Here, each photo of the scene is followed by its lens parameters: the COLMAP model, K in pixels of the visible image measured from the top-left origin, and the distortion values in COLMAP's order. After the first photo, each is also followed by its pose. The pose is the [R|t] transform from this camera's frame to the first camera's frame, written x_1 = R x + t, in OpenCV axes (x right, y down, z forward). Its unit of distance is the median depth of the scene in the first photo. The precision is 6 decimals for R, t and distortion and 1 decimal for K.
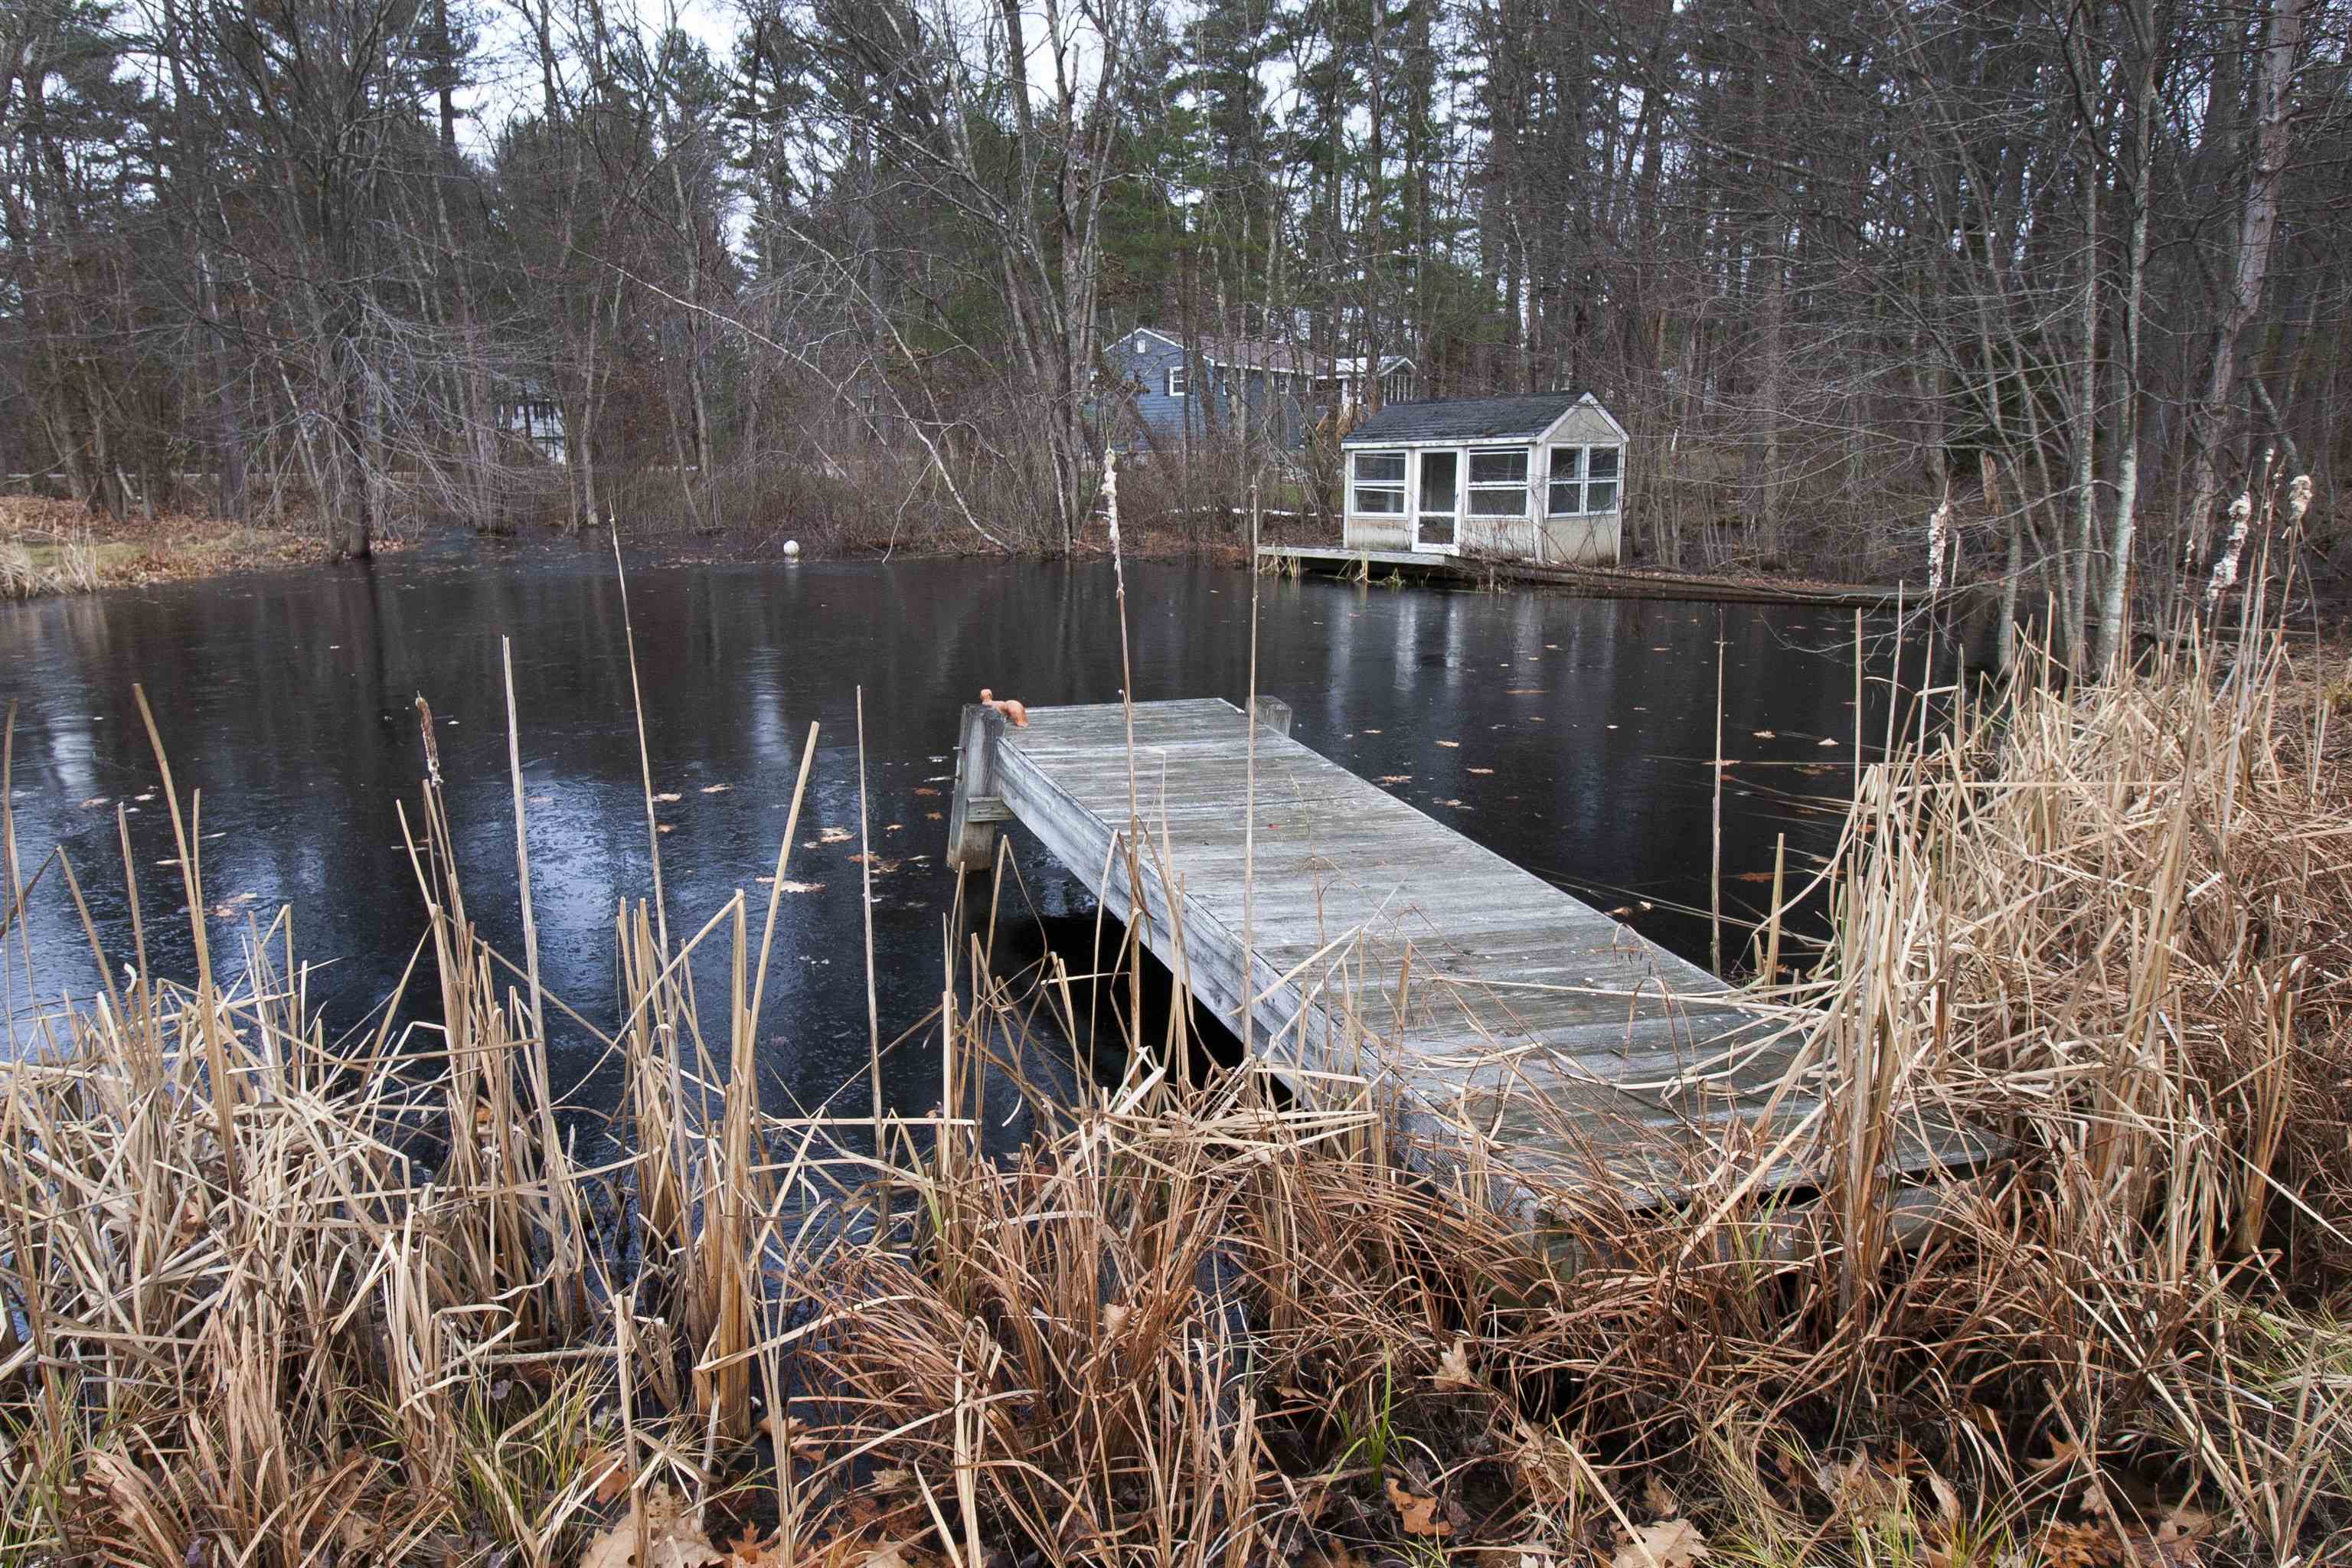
lens RADIAL K [[1339.2, 0, 1170.2], [0, 1339.2, 782.8], [0, 0, 1]] dist [0.000845, -0.001115]
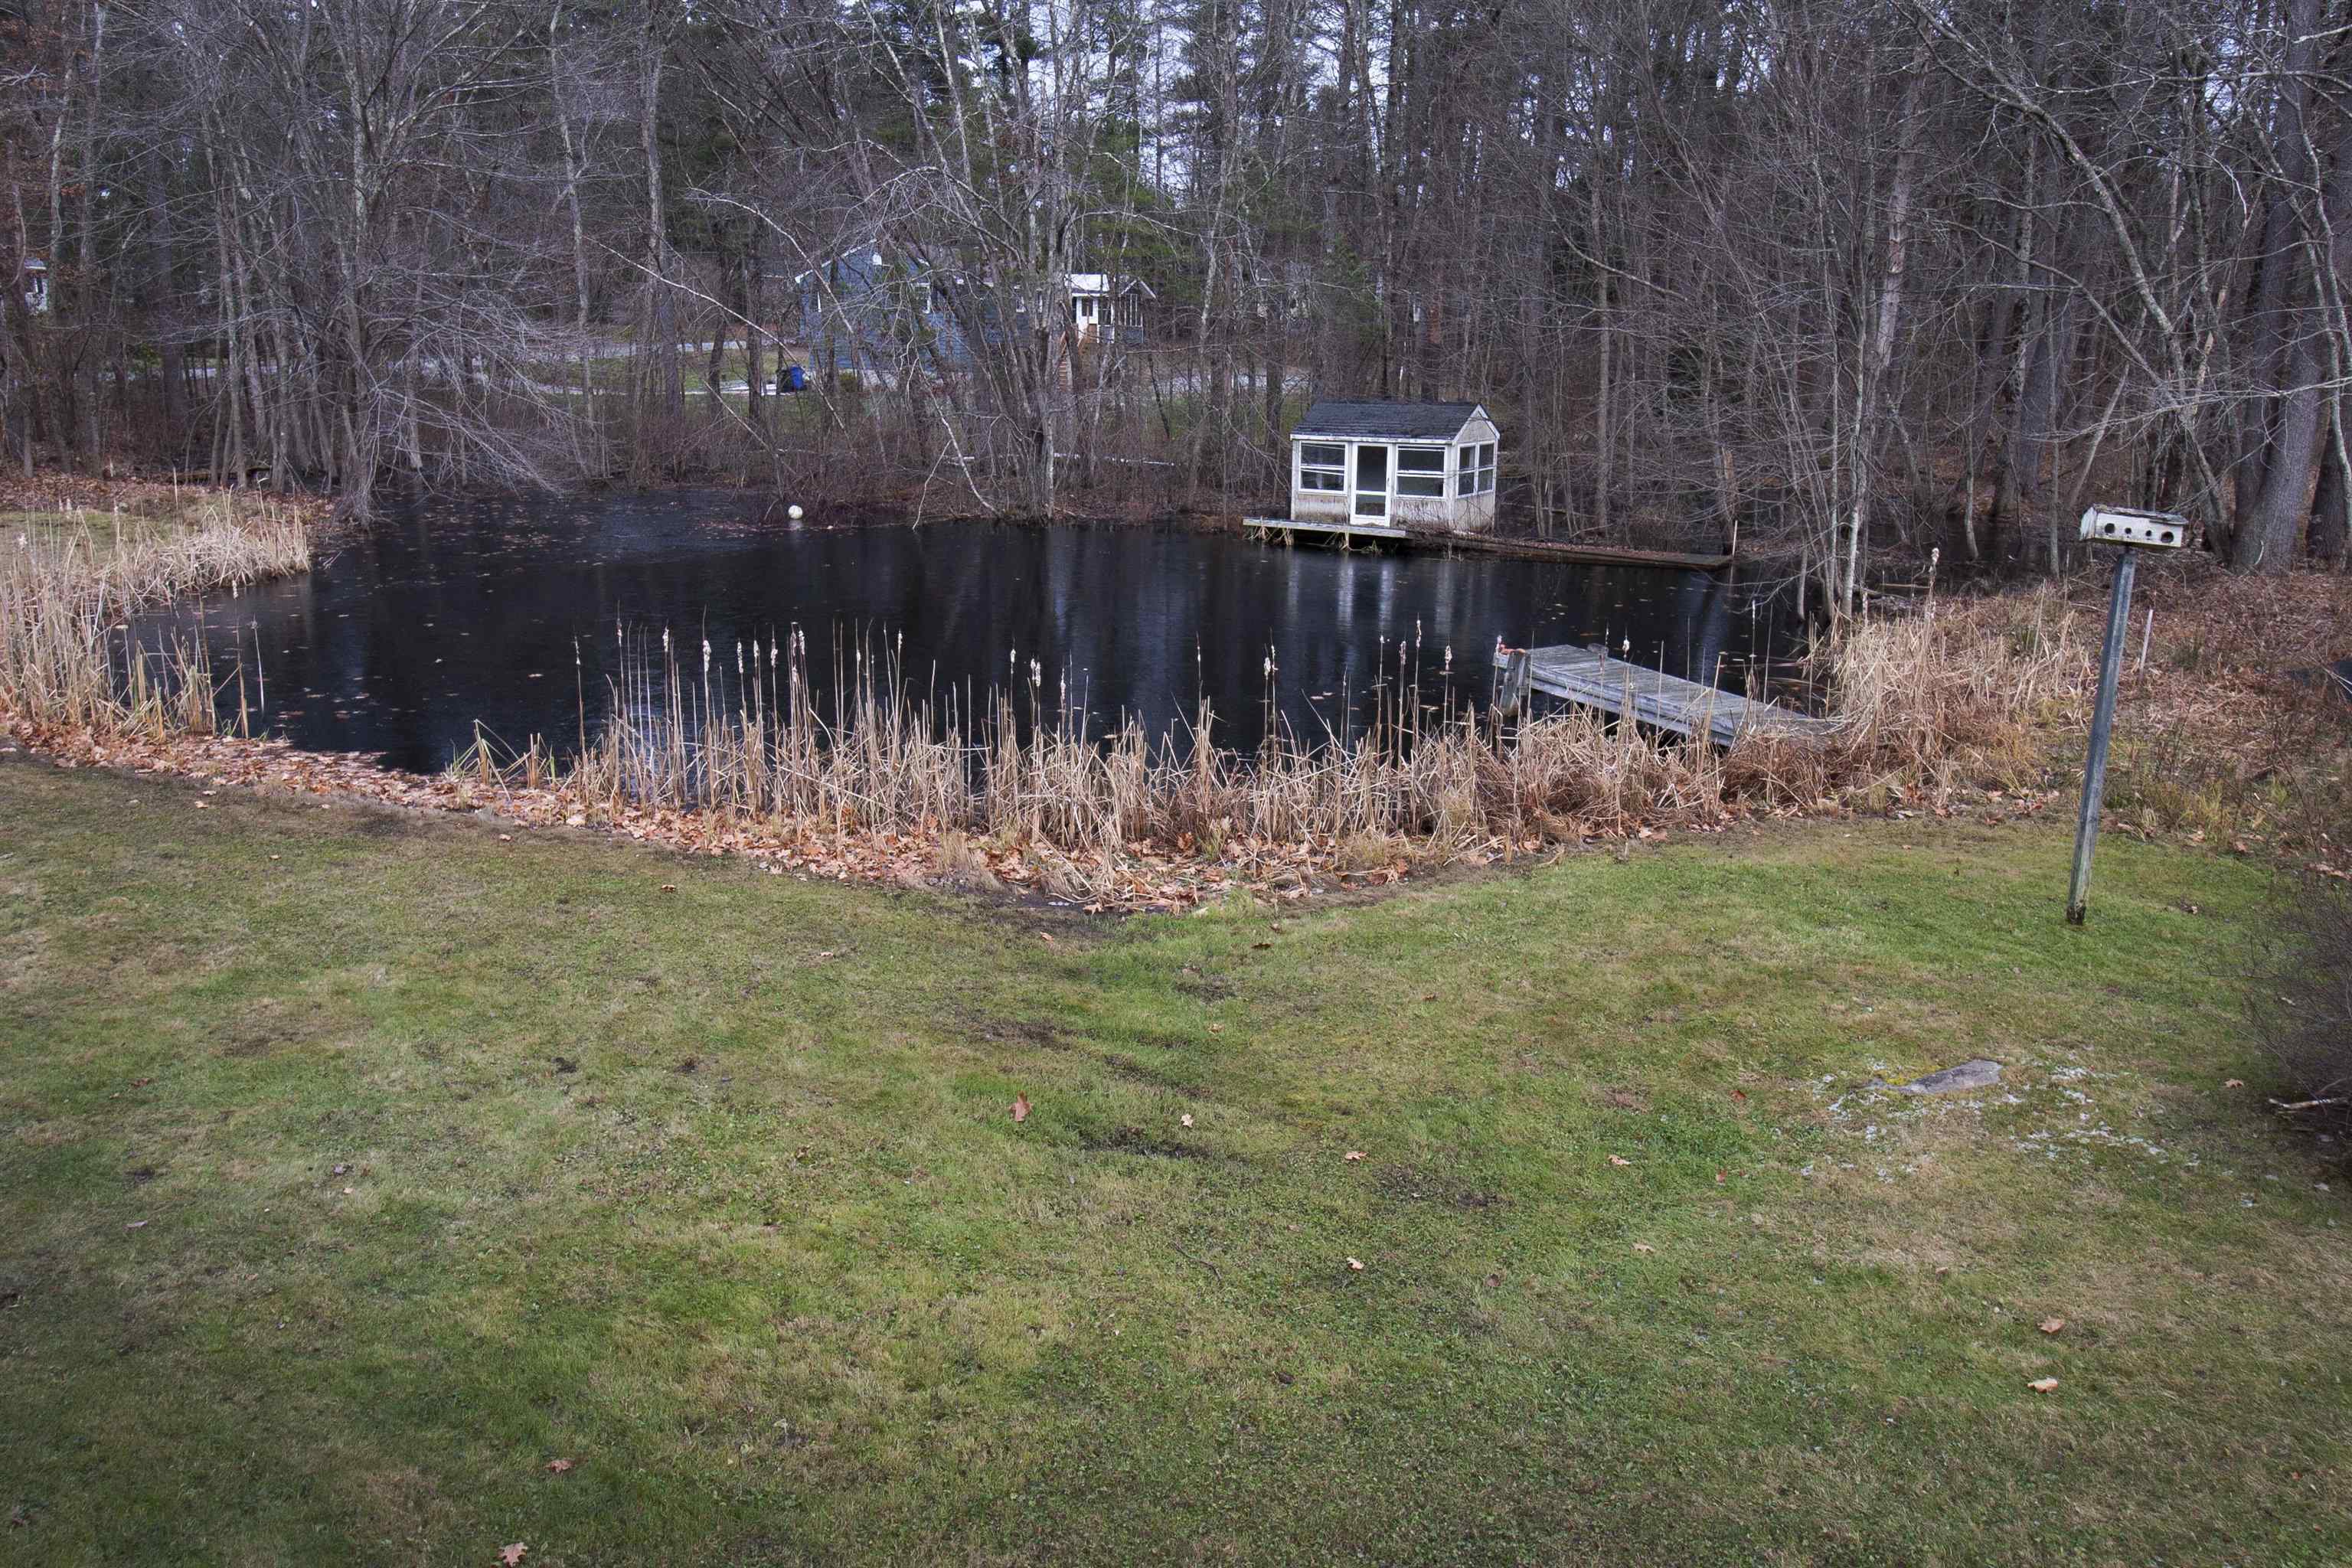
lens RADIAL K [[1875.2, 0, 1179.5], [0, 1875.2, 780.5], [0, 0, 1]] dist [-0.007462, 0.000474]
pose [[0.951079, -0.043445, 0.305879, -0.544234], [0.041477, 0.999056, 0.012932, 0.045498], [-0.306152, 0.000387, 0.951983, -0.669194]]
